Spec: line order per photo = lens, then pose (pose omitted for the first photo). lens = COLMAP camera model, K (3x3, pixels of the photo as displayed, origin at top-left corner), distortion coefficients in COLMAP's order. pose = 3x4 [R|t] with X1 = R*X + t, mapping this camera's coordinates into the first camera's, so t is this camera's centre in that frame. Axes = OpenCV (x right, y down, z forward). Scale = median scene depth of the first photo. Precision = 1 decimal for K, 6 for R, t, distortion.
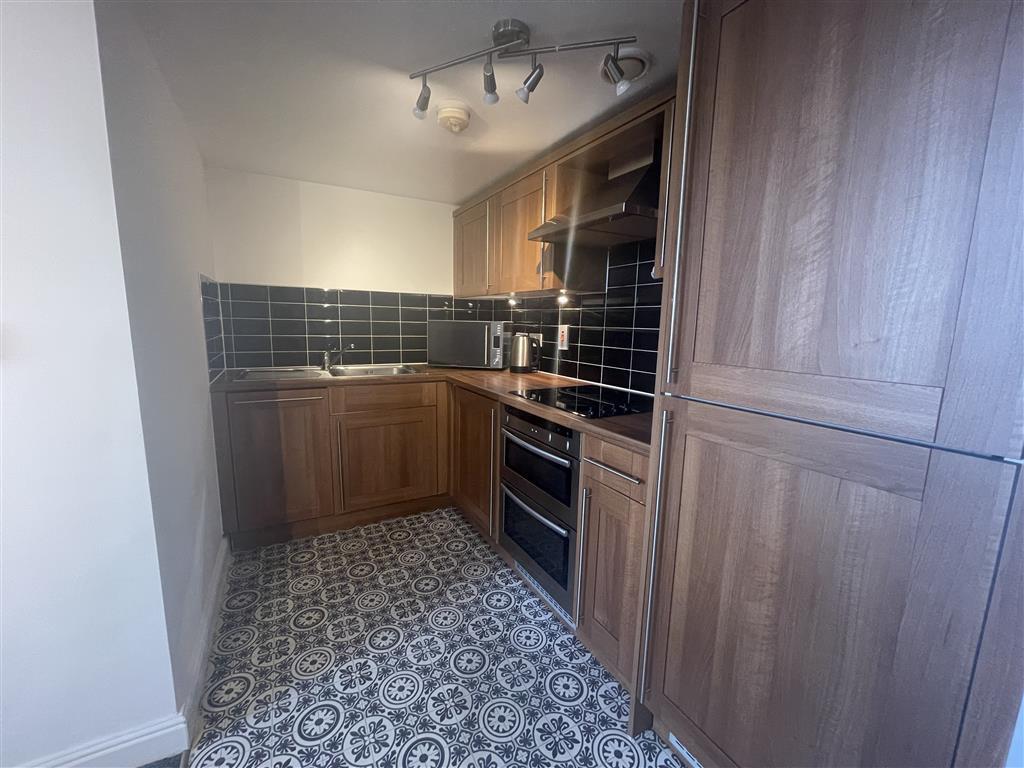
lens RADIAL K [[413.1, 0, 513.1], [0, 413.1, 385.1], [0, 0, 1]] dist [0.000109, -0.000002]
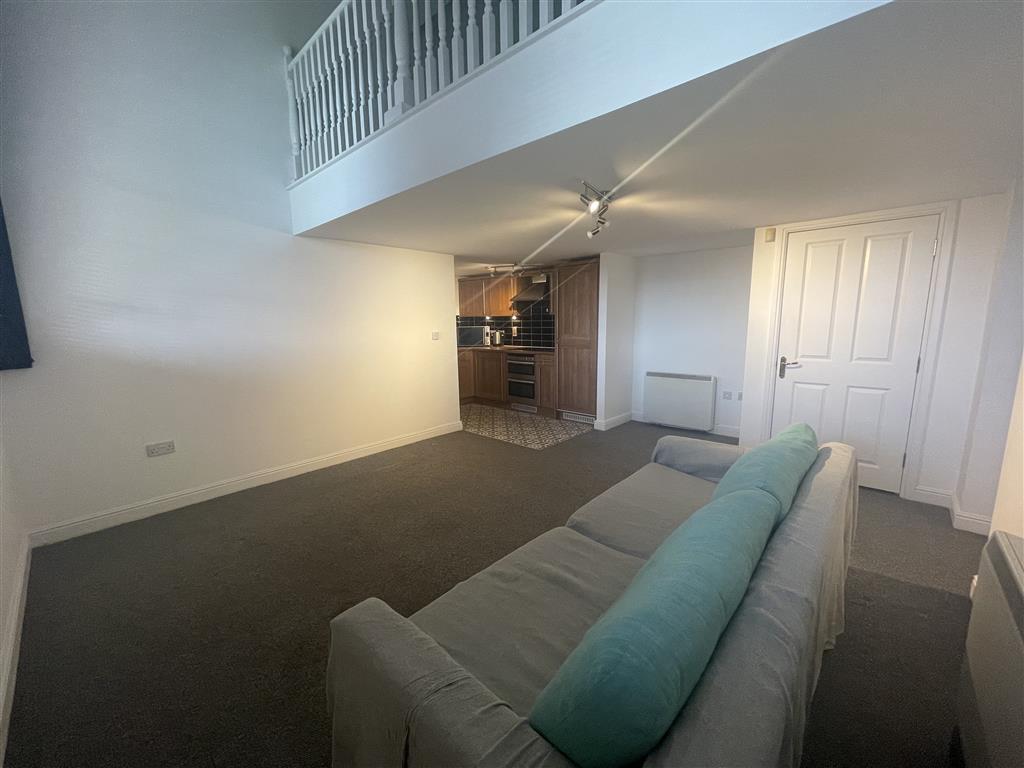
lens RADIAL K [[413.1, 0, 510.3], [0, 413.1, 384.8], [0, 0, 1]] dist [0.000109, -0.000002]
pose [[0.952093, -0.081024, 0.294880, -0.731228], [0.079078, 0.996696, 0.018539, 0.179702], [-0.295408, 0.005668, 0.955354, -1.567873]]
